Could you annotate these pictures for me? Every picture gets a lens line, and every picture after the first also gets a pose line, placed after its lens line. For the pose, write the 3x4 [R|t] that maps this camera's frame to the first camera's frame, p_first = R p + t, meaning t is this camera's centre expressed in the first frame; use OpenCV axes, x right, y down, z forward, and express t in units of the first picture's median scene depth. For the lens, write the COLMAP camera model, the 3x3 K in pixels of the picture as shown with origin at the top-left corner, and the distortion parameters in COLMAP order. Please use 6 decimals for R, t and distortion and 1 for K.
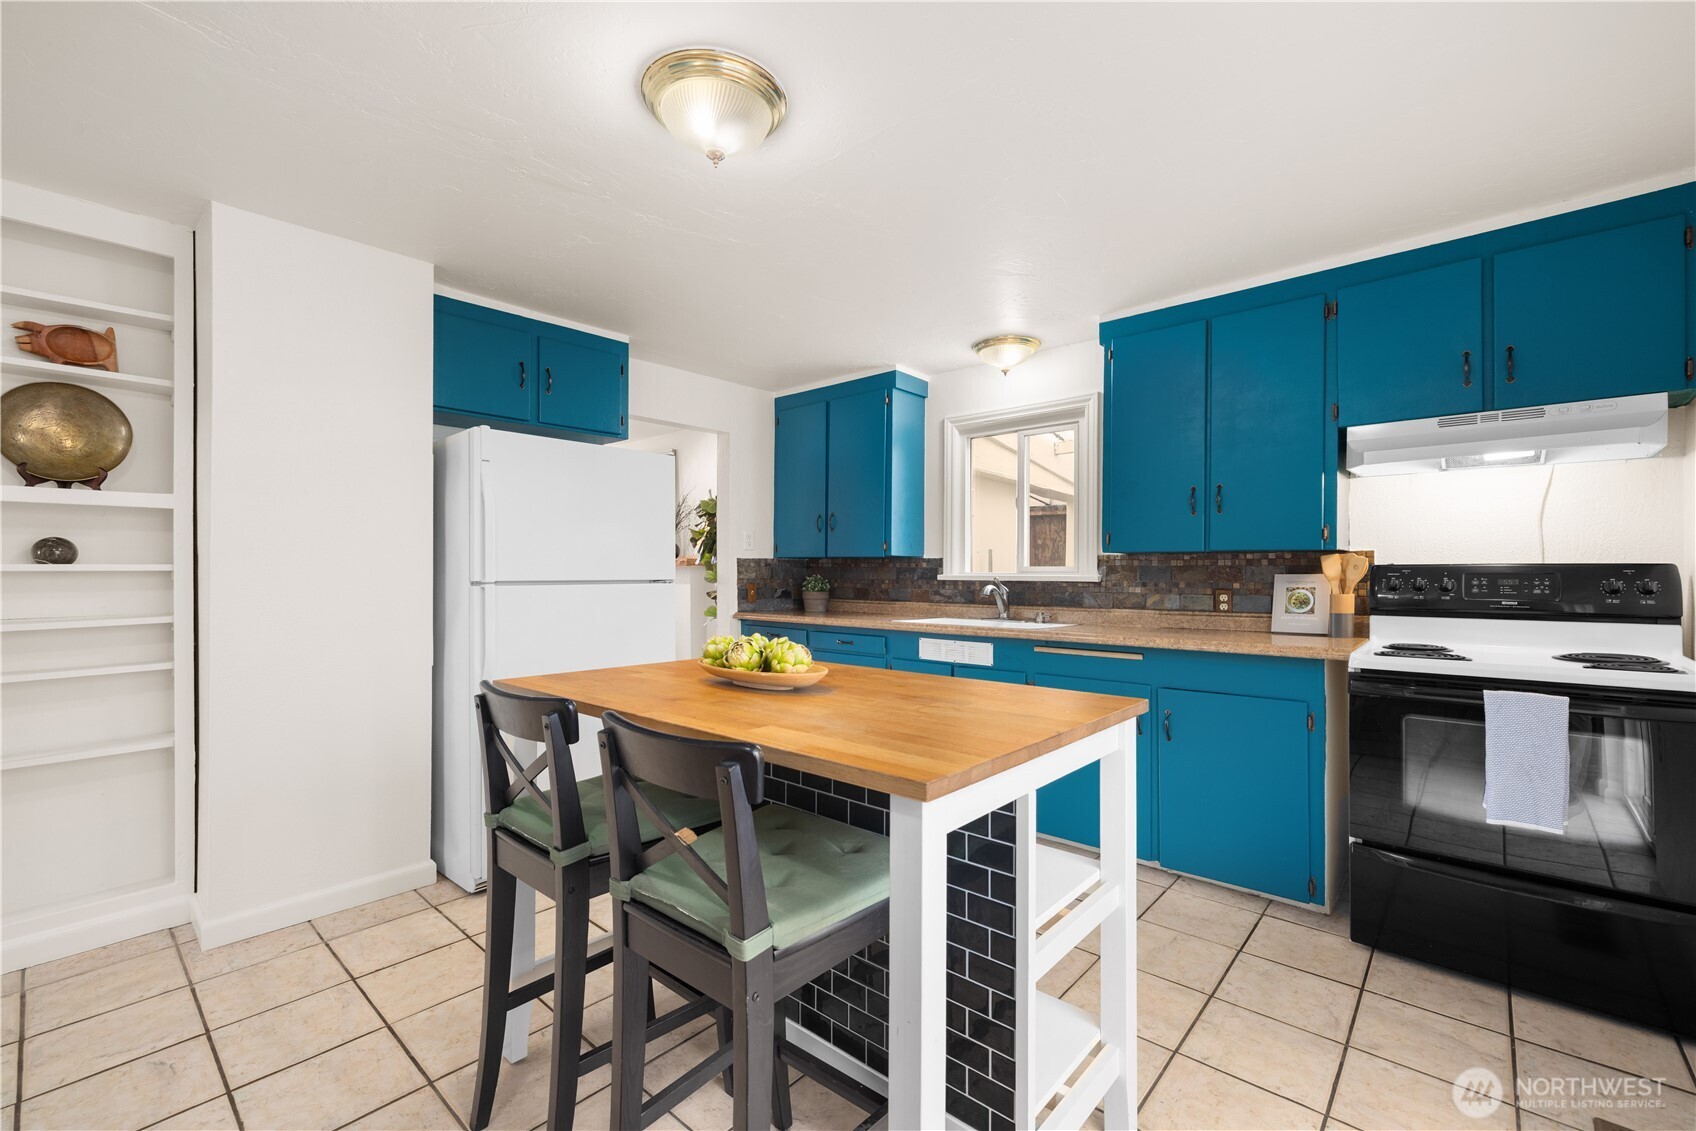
lens RADIAL K [[709.1, 0, 848.0], [0, 709.1, 567.7], [0, 0, 1]] dist [-0.001274, -0.000056]
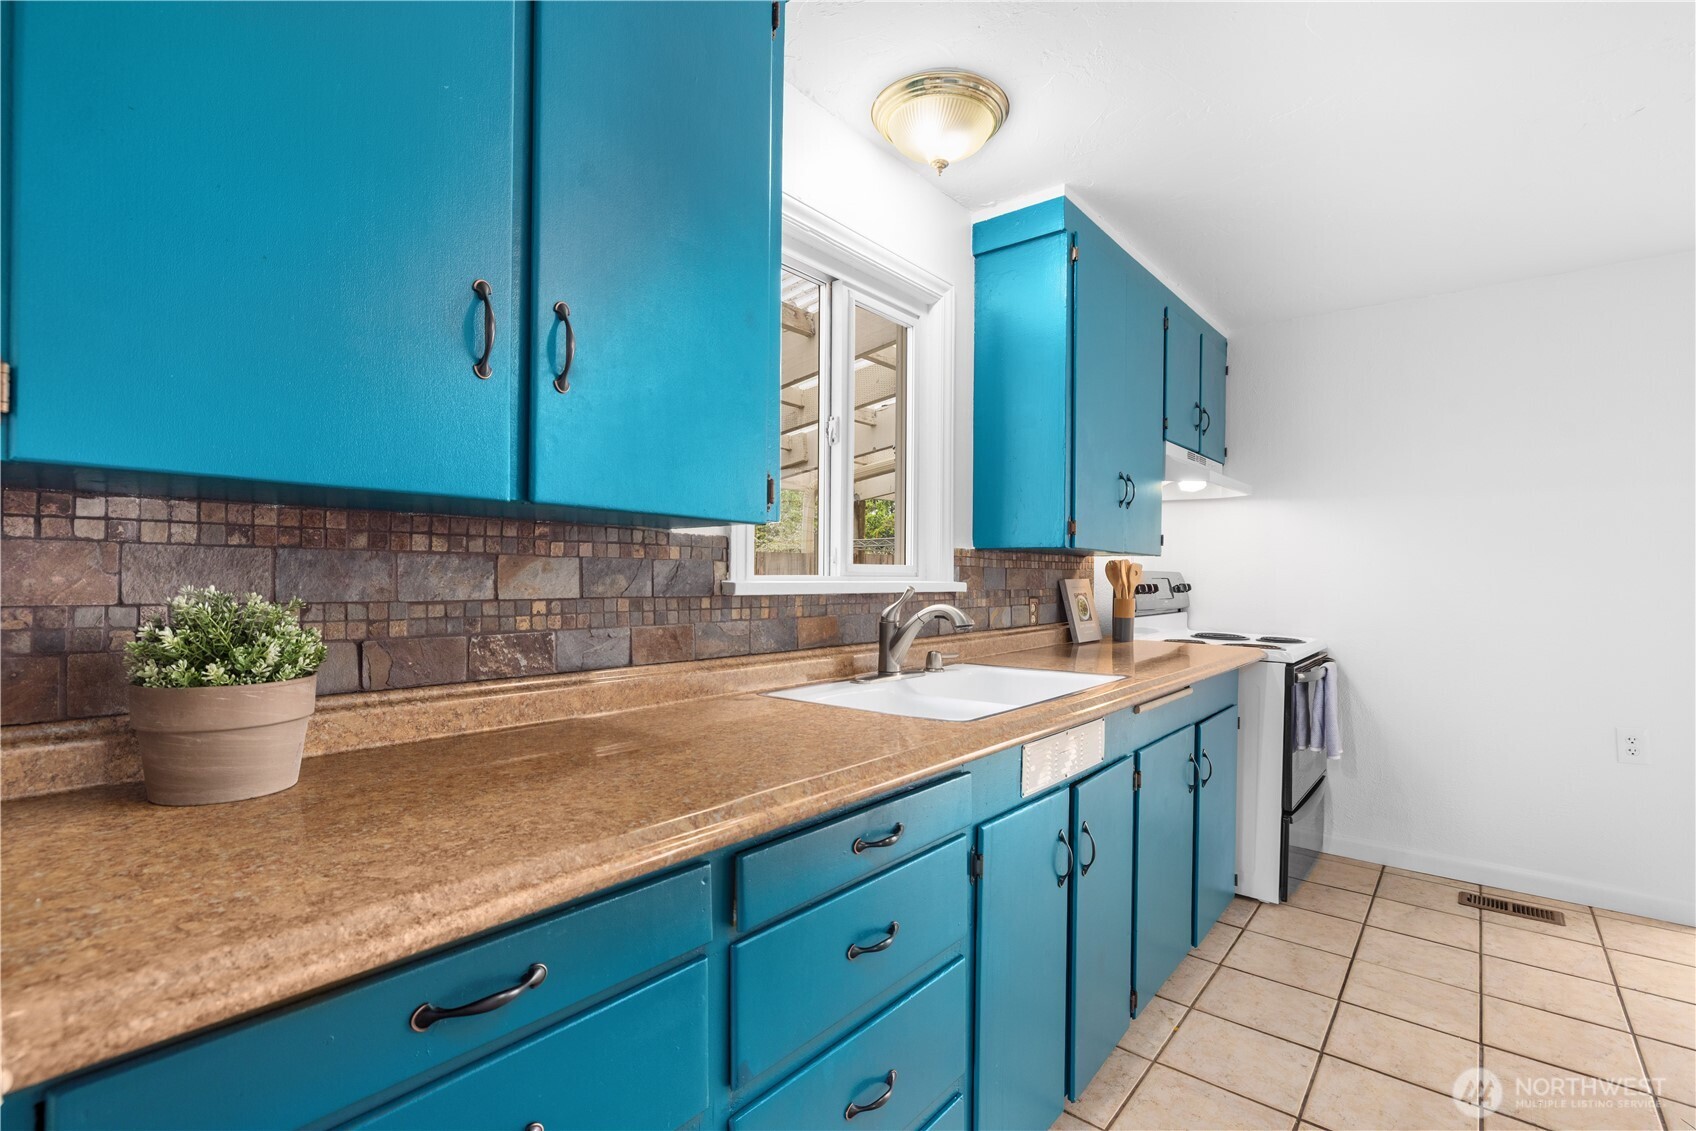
lens RADIAL K [[794.1, 0, 854.4], [0, 794.1, 574.5], [0, 0, 1]] dist [-0.000938, 0.000061]
pose [[-0.061921, 0.006949, 0.998057, -0.354177], [-0.007433, 0.999945, -0.007423, 0.011577], [-0.998053, -0.007878, -0.061866, 1.208775]]
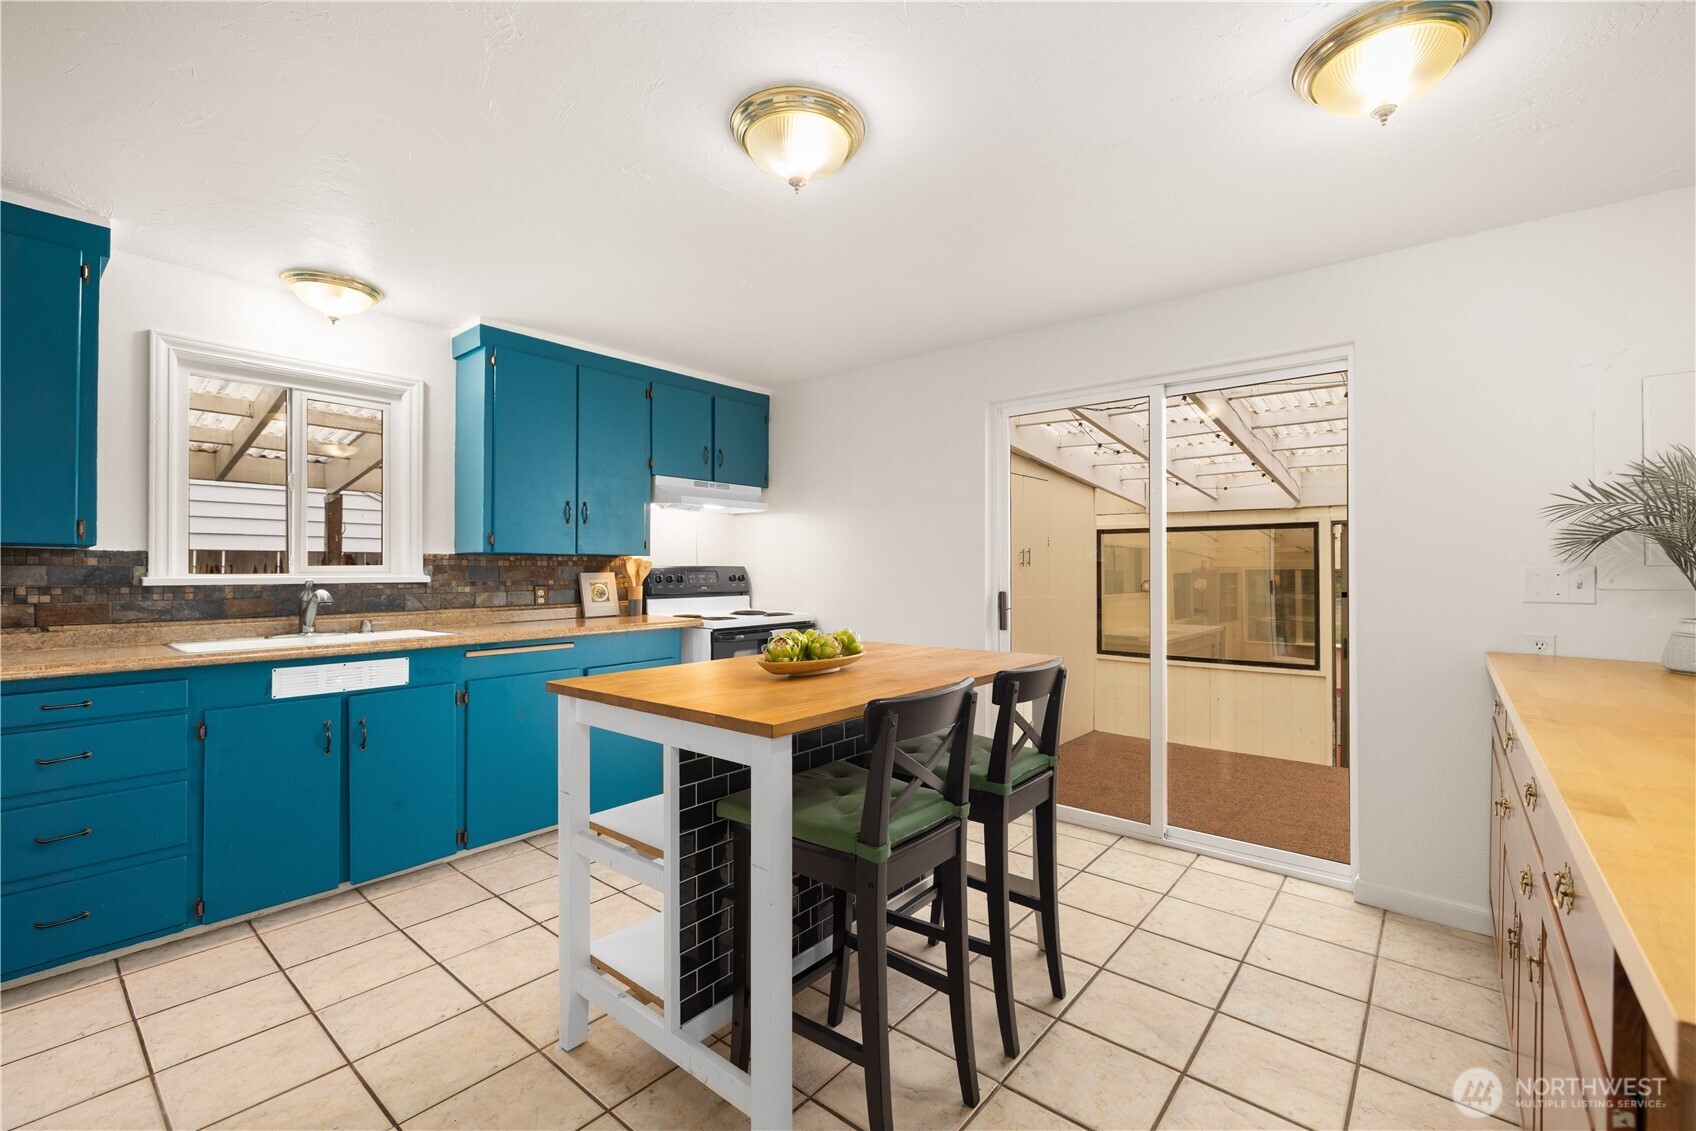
lens RADIAL K [[709.1, 0, 841.5], [0, 709.1, 563.5], [0, 0, 1]] dist [-0.001274, -0.000056]
pose [[-0.024818, 0.009382, 0.999648, -0.640176], [-0.002274, 0.999953, -0.009441, 0.002782], [-0.999689, -0.002507, -0.024795, 0.504553]]
